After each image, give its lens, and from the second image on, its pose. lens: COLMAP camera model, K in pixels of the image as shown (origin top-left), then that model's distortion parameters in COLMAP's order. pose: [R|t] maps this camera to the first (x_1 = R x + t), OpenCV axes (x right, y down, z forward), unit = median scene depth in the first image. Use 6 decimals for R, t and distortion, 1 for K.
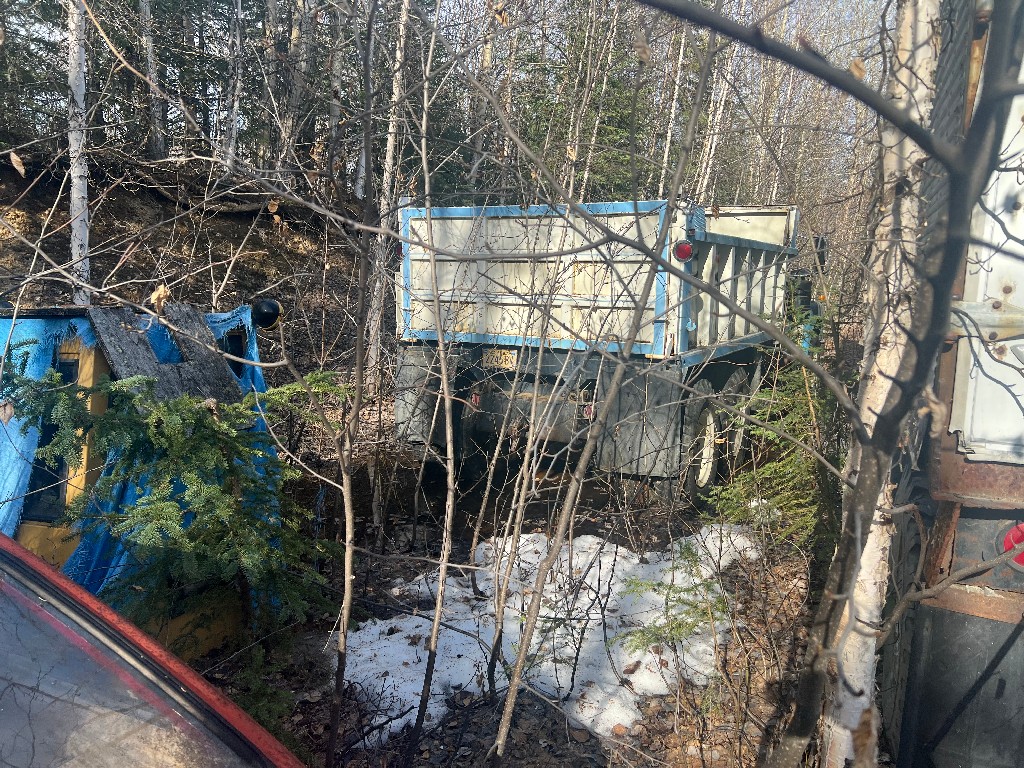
lens RADIAL K [[766.9, 0, 512.0], [0, 766.9, 384.0], [0, 0, 1]] dist [0.005494, -0.003367]
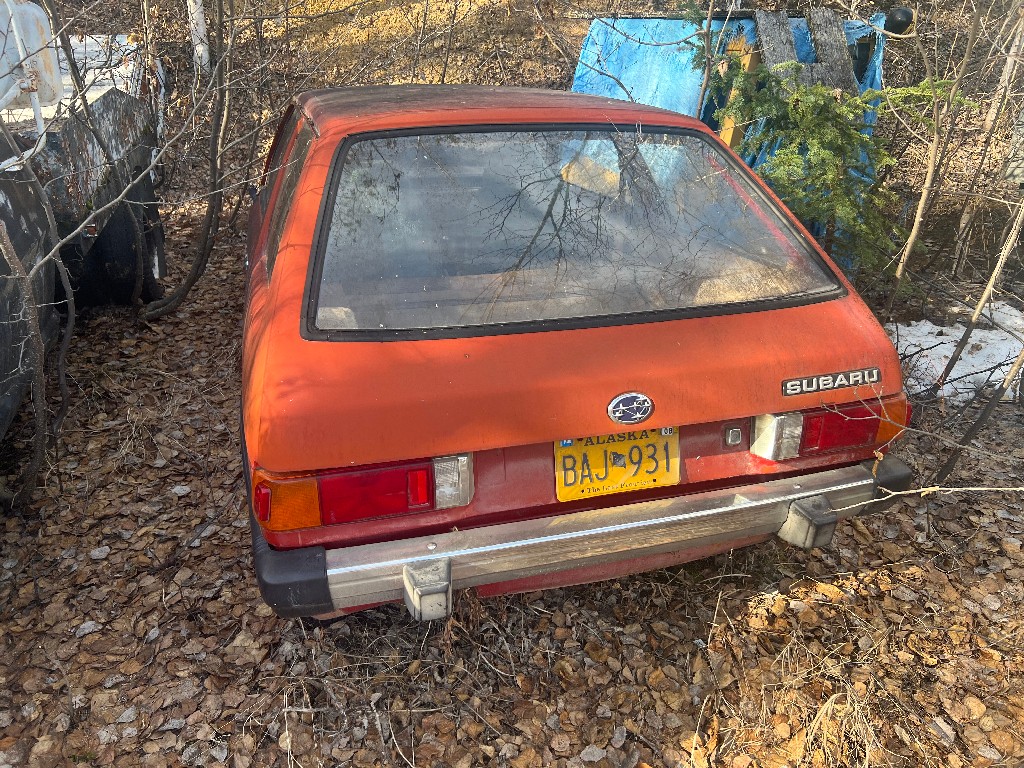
lens RADIAL K [[776.5, 0, 517.7], [0, 776.5, 360.0], [0, 0, 1]] dist [0.005920, -0.001292]
pose [[0.747336, 0.289944, -0.597848, 0.111291], [-0.102543, 0.939317, 0.327365, 0.077949], [0.656486, -0.183346, 0.731717, -0.377862]]
